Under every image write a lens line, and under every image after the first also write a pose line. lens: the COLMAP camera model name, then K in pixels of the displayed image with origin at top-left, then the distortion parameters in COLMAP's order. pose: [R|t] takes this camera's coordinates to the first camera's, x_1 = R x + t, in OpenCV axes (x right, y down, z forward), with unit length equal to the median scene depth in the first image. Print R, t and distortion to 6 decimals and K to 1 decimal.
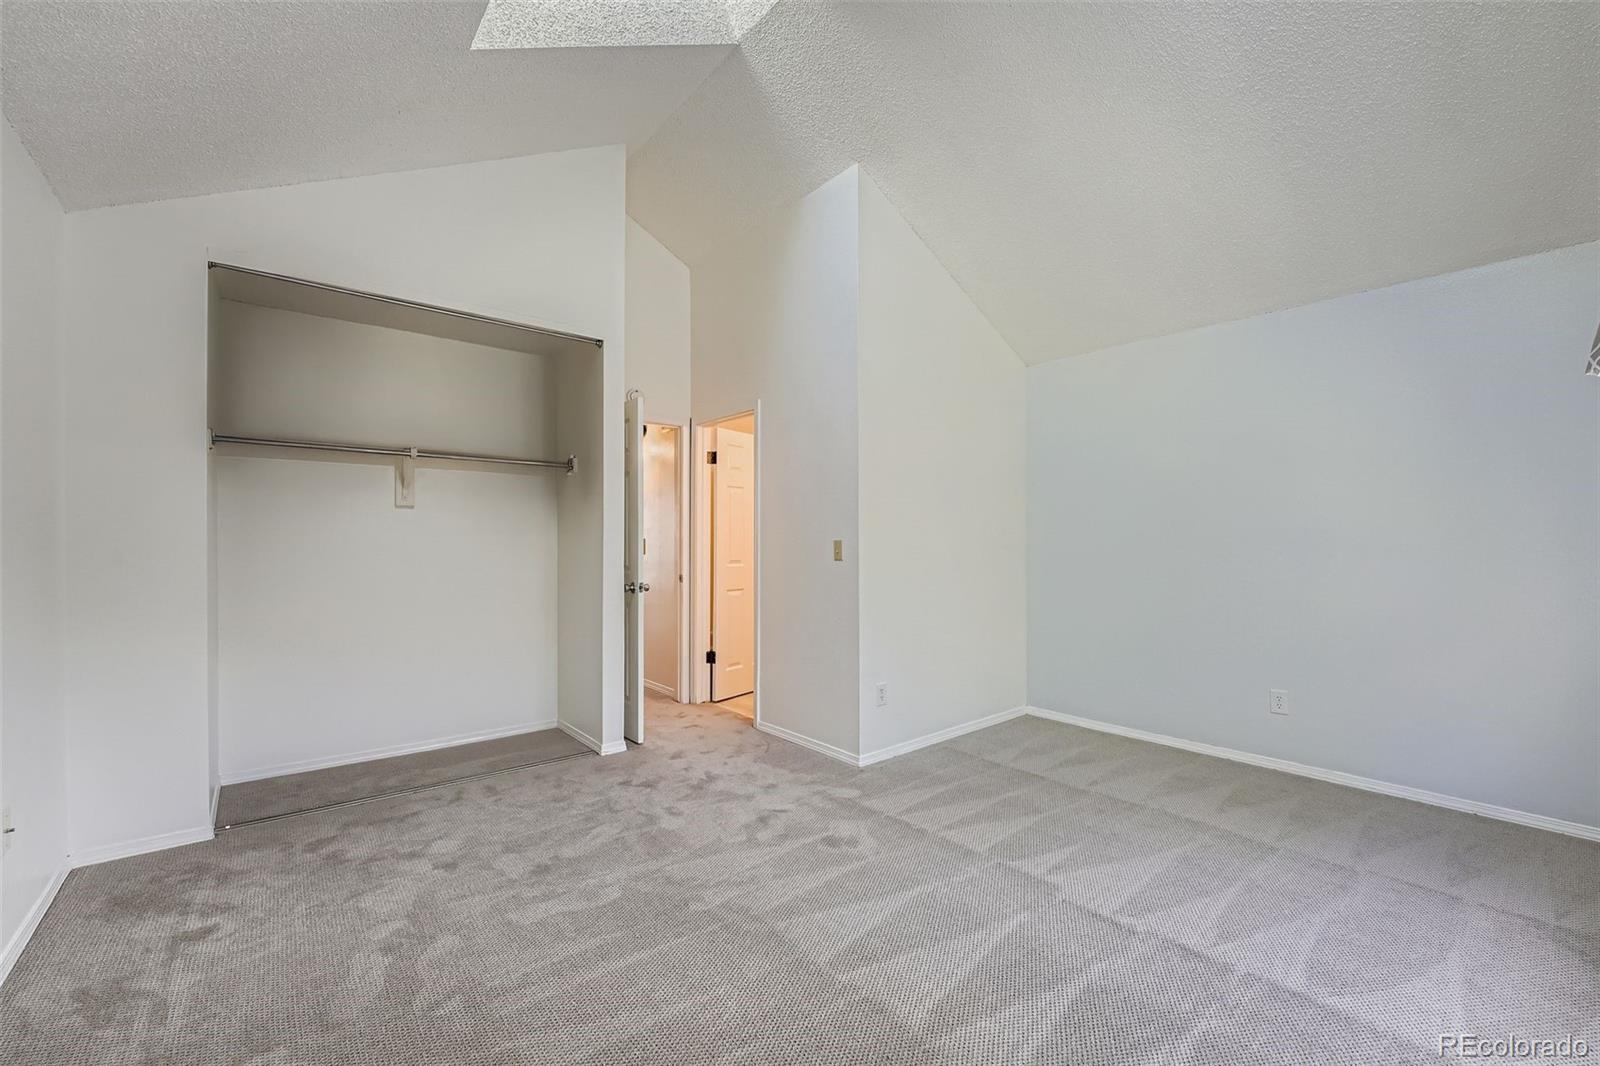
lens RADIAL K [[649.0, 0, 807.1], [0, 649.0, 534.8], [0, 0, 1]] dist [-0.016720, 0.000085]
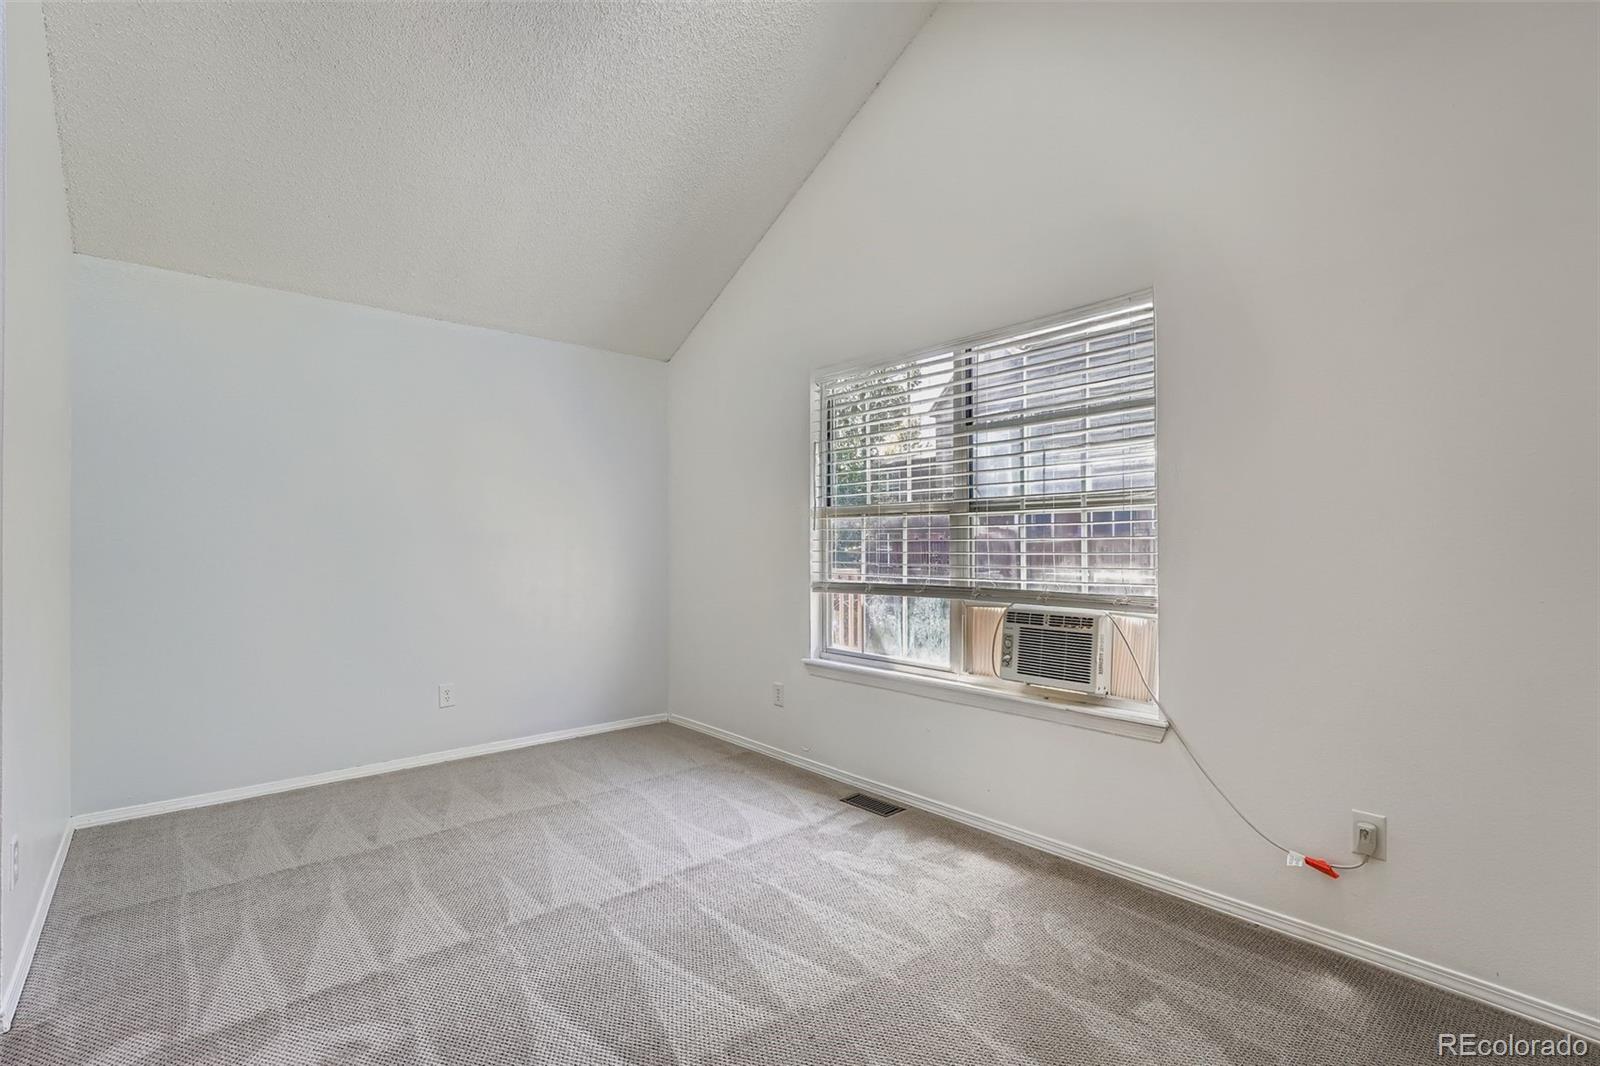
lens RADIAL K [[649.0, 0, 807.1], [0, 649.0, 534.8], [0, 0, 1]] dist [-0.016720, 0.000085]
pose [[0.022678, 0.014209, 0.999642, -0.444476], [-0.002049, 0.999898, -0.014166, -0.003991], [-0.999741, -0.001727, 0.022705, 0.463385]]
